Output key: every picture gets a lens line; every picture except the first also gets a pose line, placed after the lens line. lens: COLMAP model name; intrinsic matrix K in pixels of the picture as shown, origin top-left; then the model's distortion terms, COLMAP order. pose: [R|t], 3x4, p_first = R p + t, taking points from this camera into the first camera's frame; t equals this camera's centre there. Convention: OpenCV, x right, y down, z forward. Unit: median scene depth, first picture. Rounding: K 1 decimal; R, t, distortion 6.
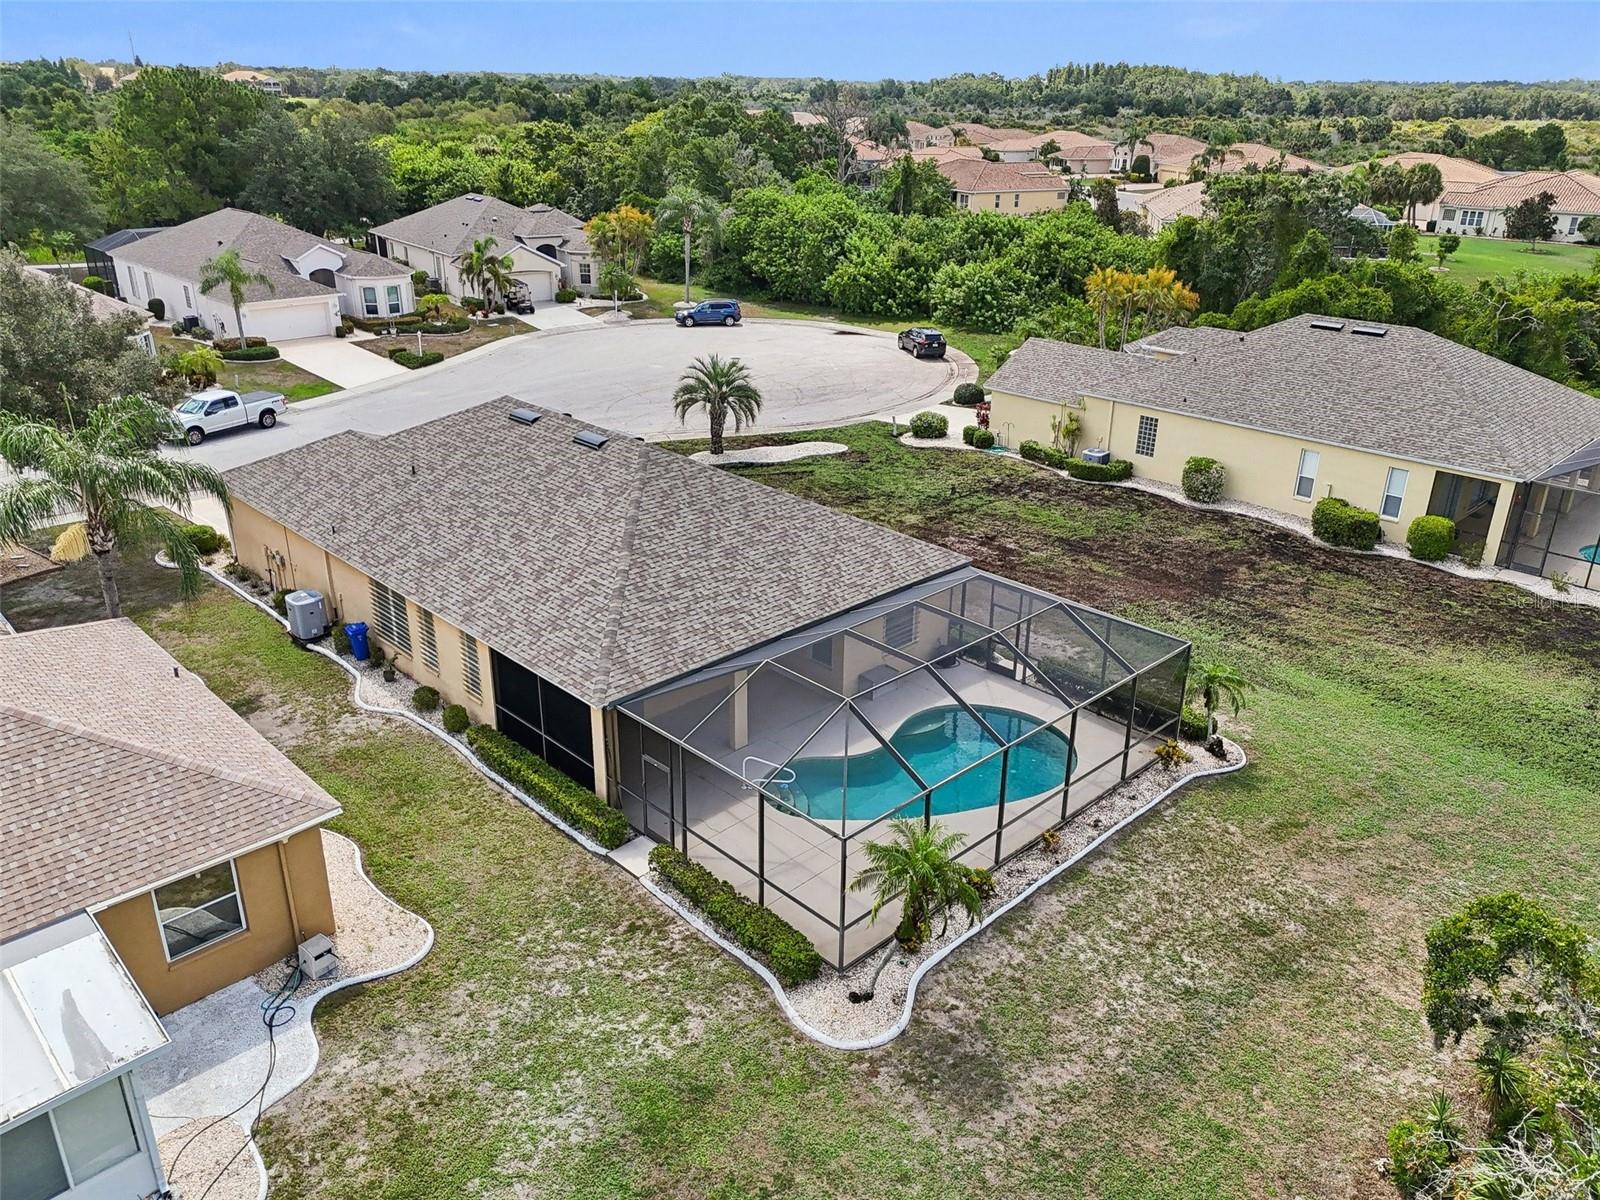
lens RADIAL K [[1177.5, 0, 800.0], [0, 1177.5, 600.0], [0, 0, 1]] dist [0.080624, -0.077533]
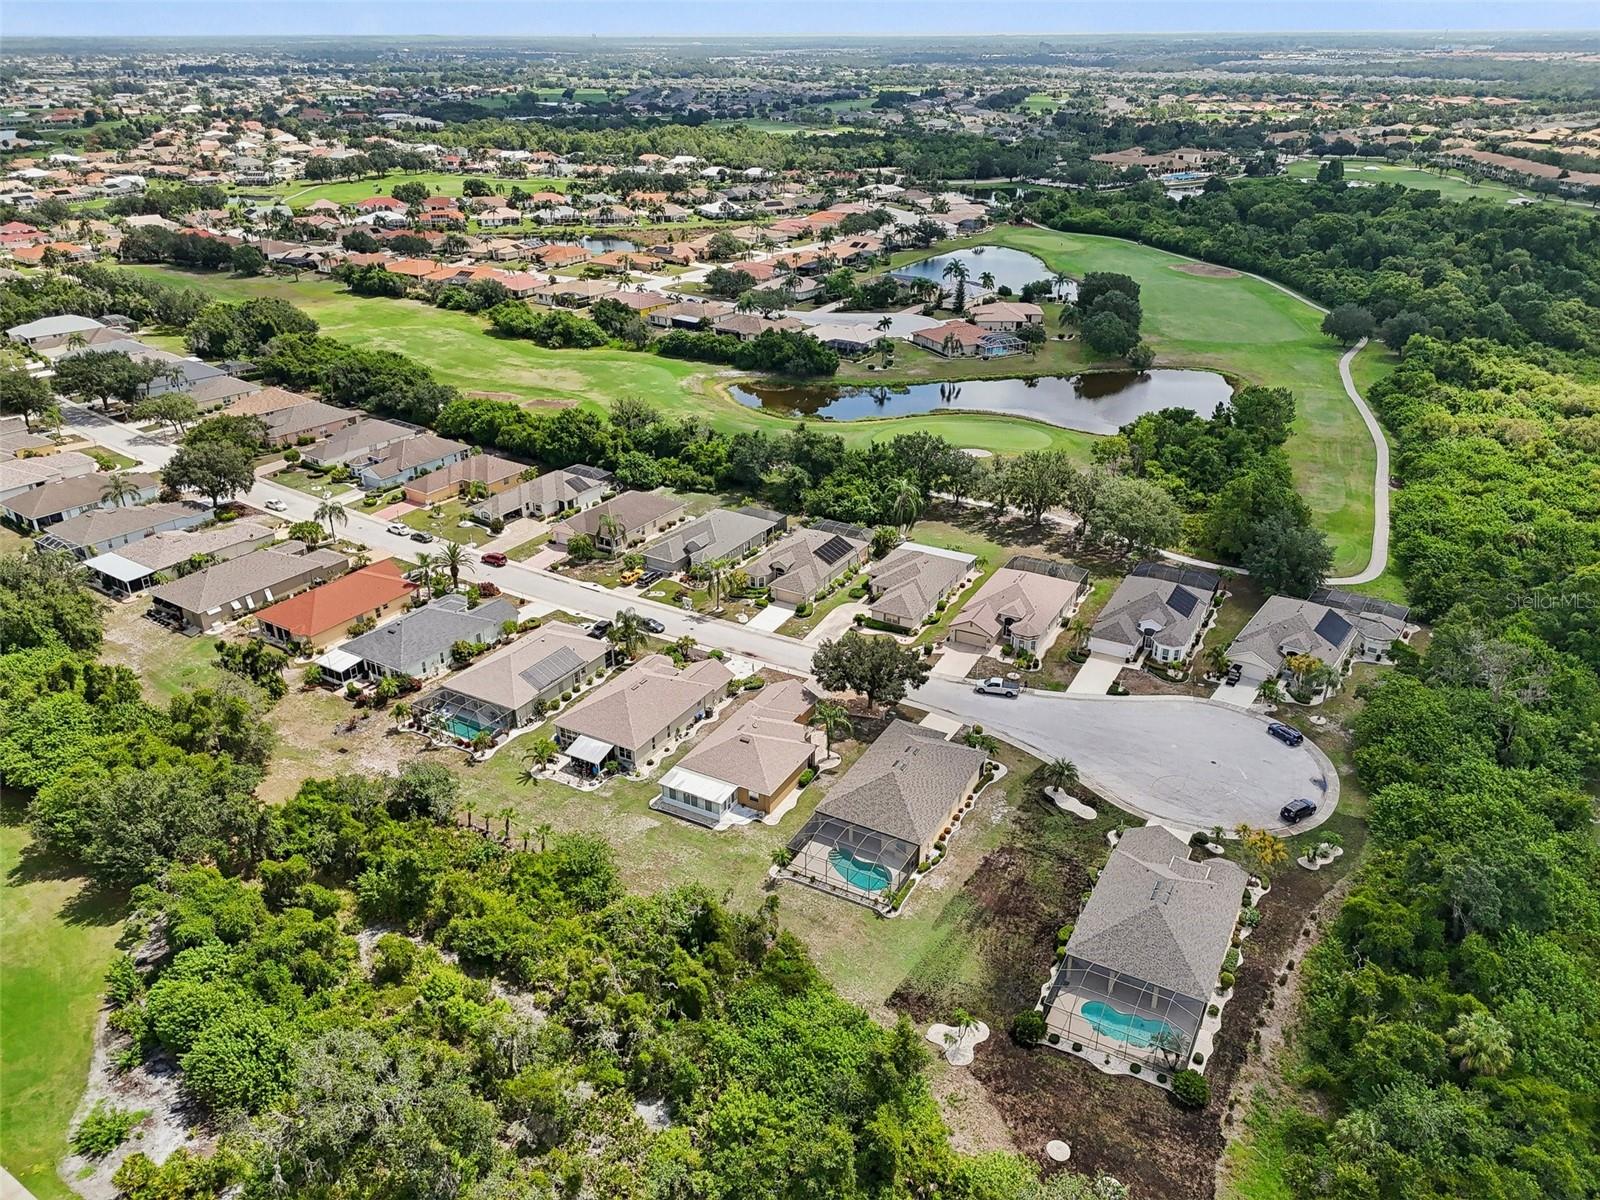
lens RADIAL K [[1177.5, 0, 800.0], [0, 1177.5, 600.0], [0, 0, 1]] dist [0.080624, -0.077533]
pose [[0.293250, 0.399915, -0.868373, 3.532293], [-0.376590, 0.883190, 0.279564, -1.927139], [0.878740, 0.245039, 0.409599, -1.246736]]
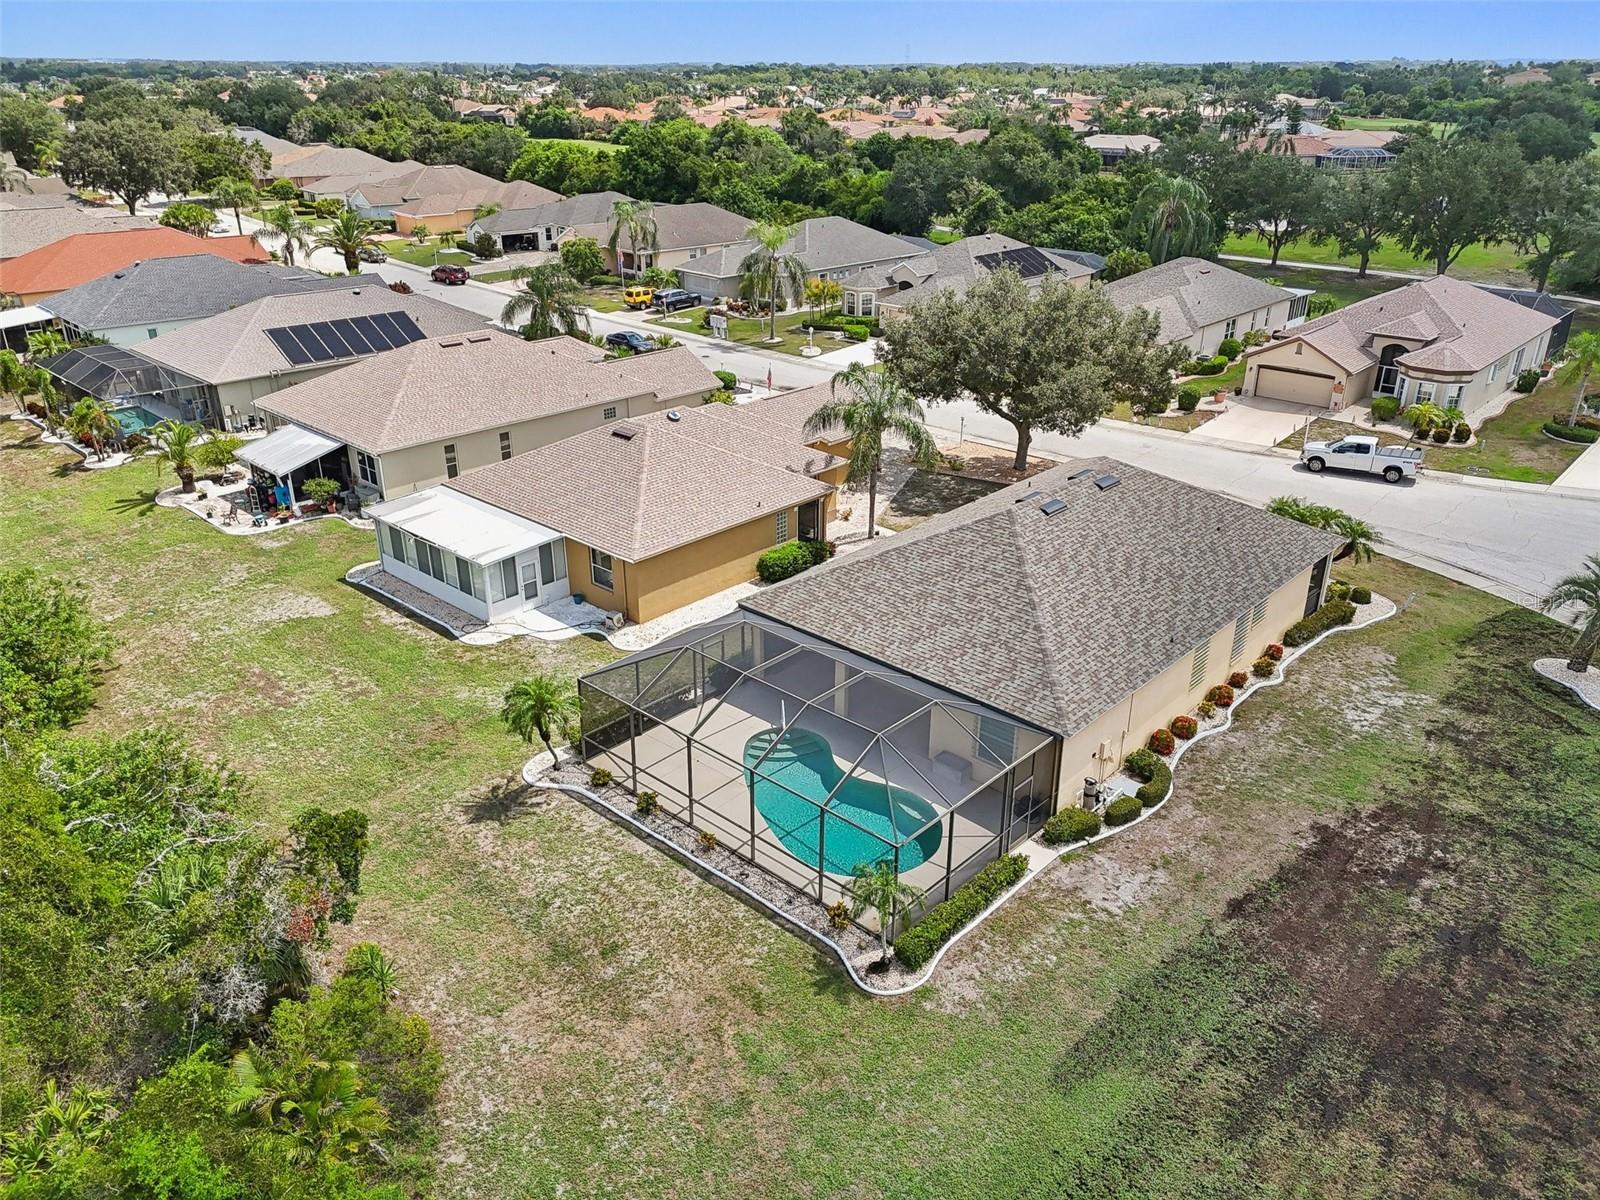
lens RADIAL K [[1177.5, 0, 800.0], [0, 1177.5, 600.0], [0, 0, 1]] dist [0.080624, -0.077533]
pose [[0.053848, 0.396603, -0.916410, 1.160097], [-0.398464, 0.850041, 0.344466, -0.444821], [0.915602, 0.346607, 0.203805, 0.685474]]
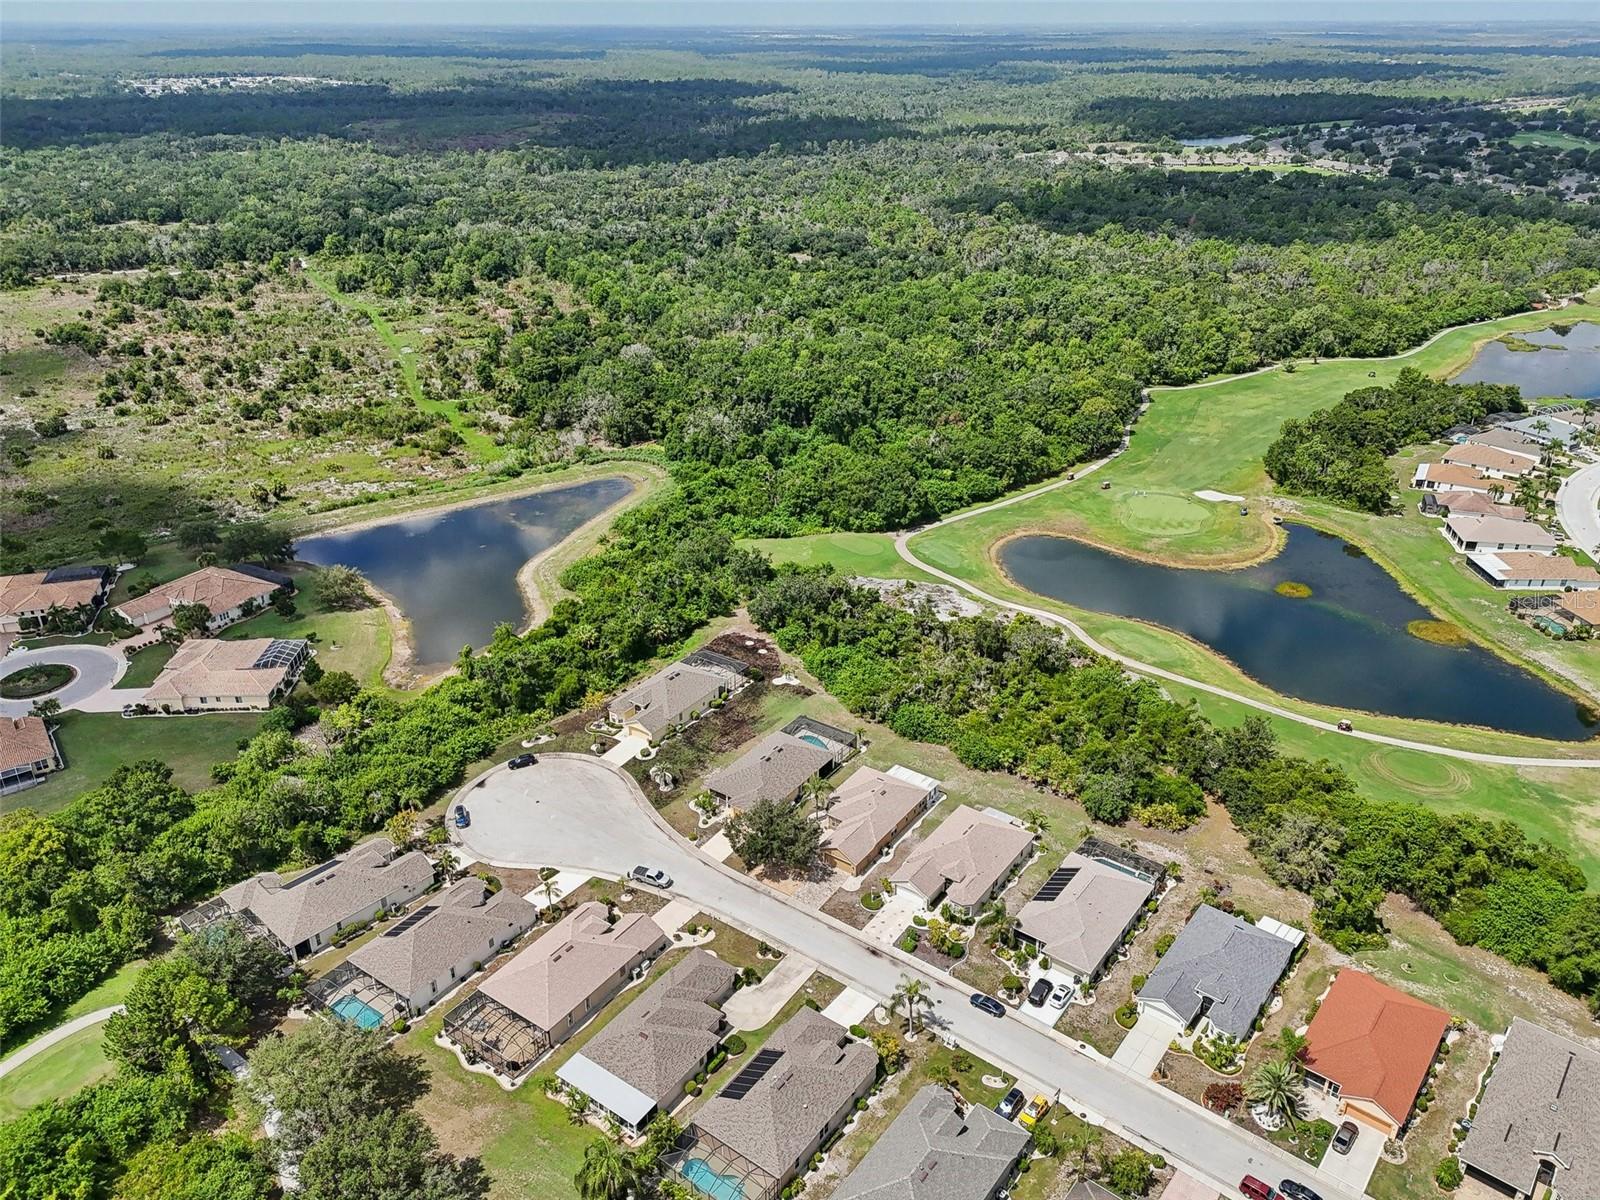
lens RADIAL K [[1177.5, 0, 800.0], [0, 1177.5, 600.0], [0, 0, 1]] dist [0.080624, -0.077533]
pose [[-0.175311, -0.442194, 0.879619, -6.050595], [0.395335, 0.786640, 0.474244, -4.183511], [-0.901652, 0.430885, 0.036908, 0.447545]]
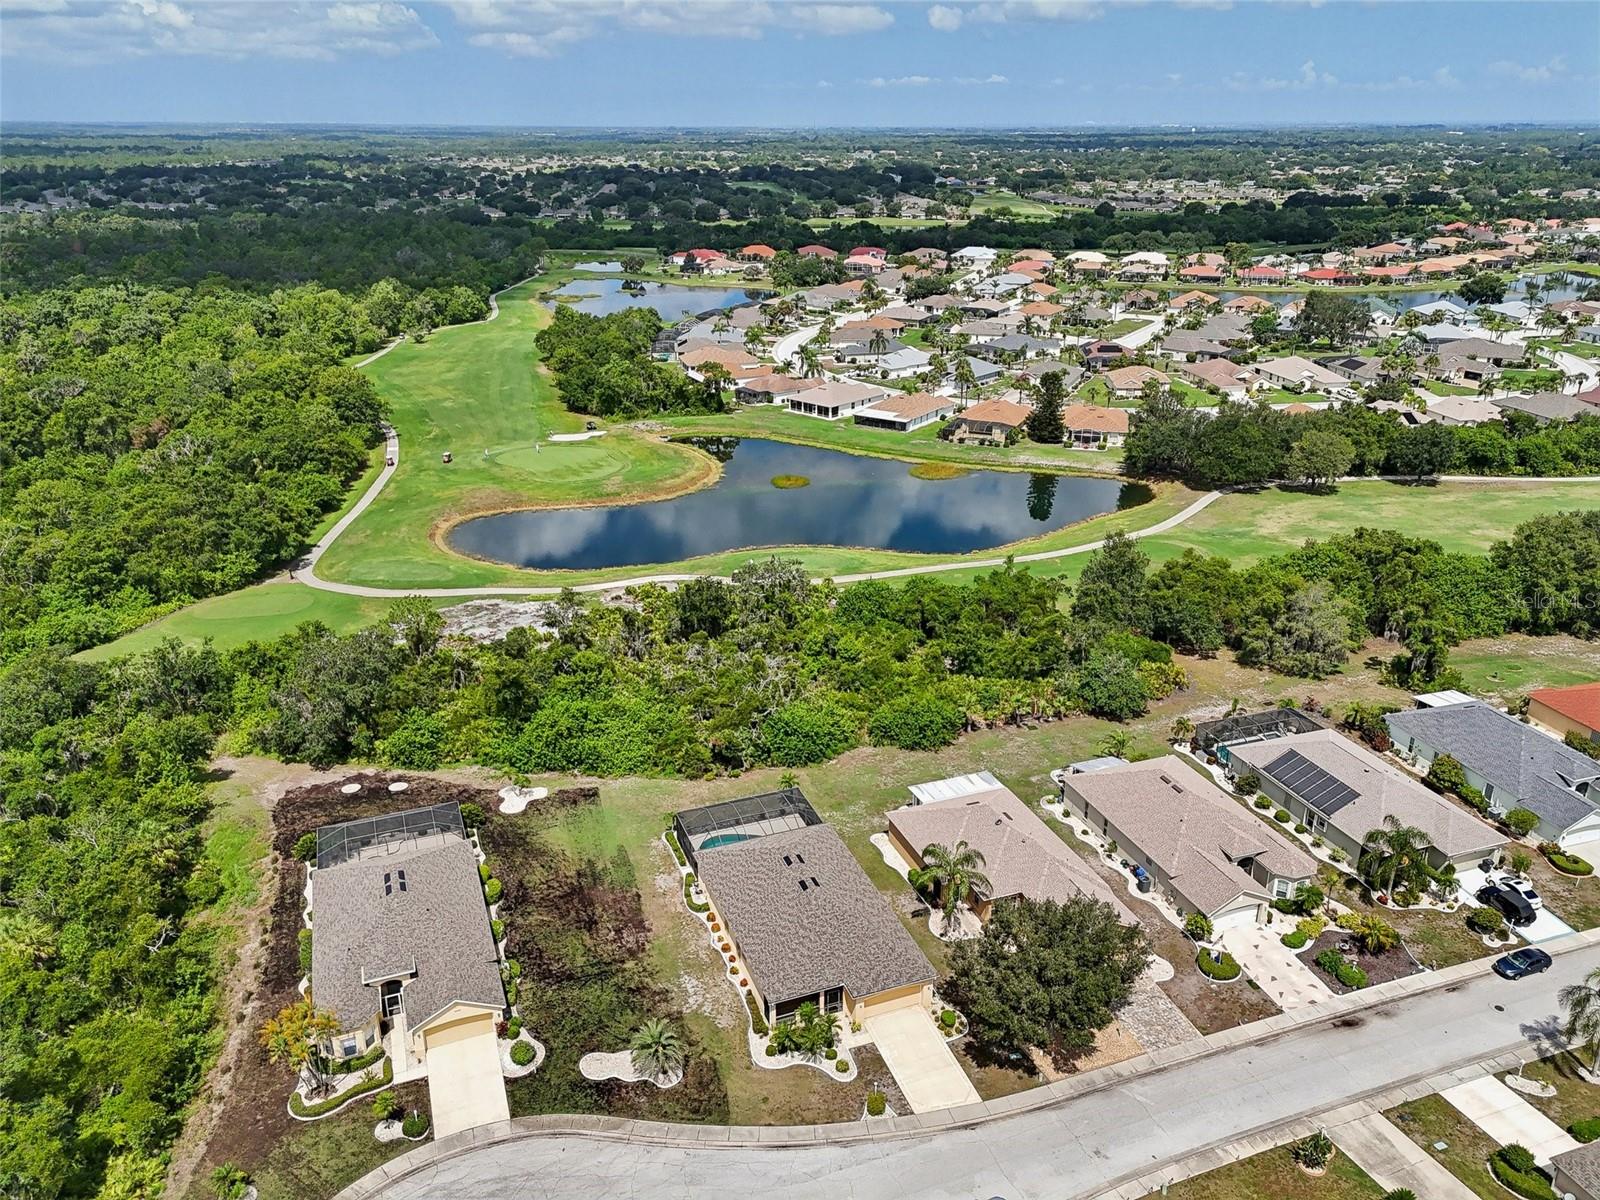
lens RADIAL K [[1177.5, 0, 800.0], [0, 1177.5, 600.0], [0, 0, 1]] dist [0.080624, -0.077533]
pose [[-0.918361, -0.160198, 0.361869, -1.349013], [0.146470, 0.711876, 0.686862, -3.104563], [-0.367639, 0.683790, -0.630295, 2.875488]]
